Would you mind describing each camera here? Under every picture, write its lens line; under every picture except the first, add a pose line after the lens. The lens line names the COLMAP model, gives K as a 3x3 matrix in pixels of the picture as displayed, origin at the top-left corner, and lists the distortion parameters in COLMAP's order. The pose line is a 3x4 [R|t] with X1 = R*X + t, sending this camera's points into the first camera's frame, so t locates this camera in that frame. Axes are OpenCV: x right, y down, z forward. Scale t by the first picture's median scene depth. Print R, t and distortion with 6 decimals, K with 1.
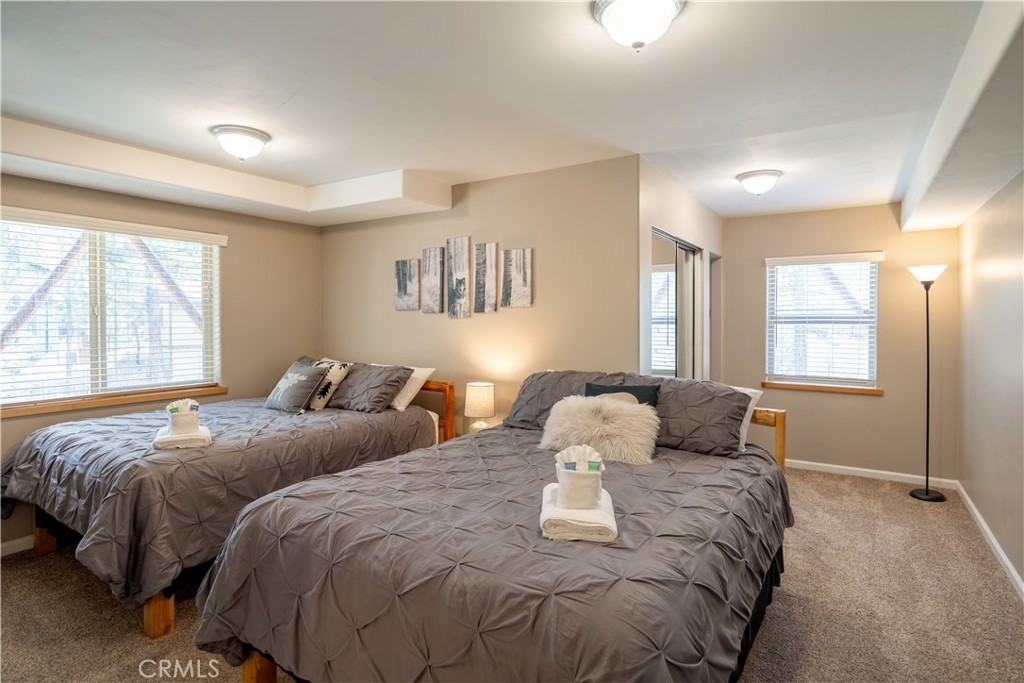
lens RADIAL K [[533.3, 0, 512.0], [0, 533.3, 341.5], [0, 0, 1]] dist [-0.015809, -0.000529]
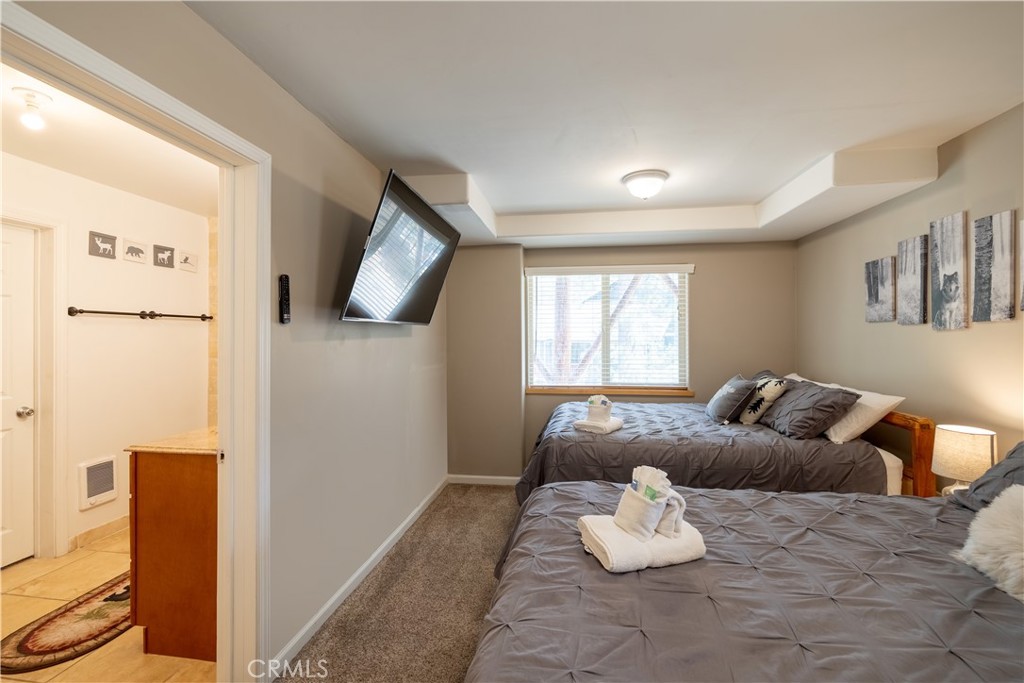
lens RADIAL K [[427.8, 0, 512.0], [0, 427.8, 341.5], [0, 0, 1]] dist [-0.009057, -0.000043]
pose [[0.414330, 0.008052, -0.910091, 0.175729], [-0.034098, 0.999396, -0.006682, -0.005982], [0.909488, 0.033801, 0.414355, 0.253260]]
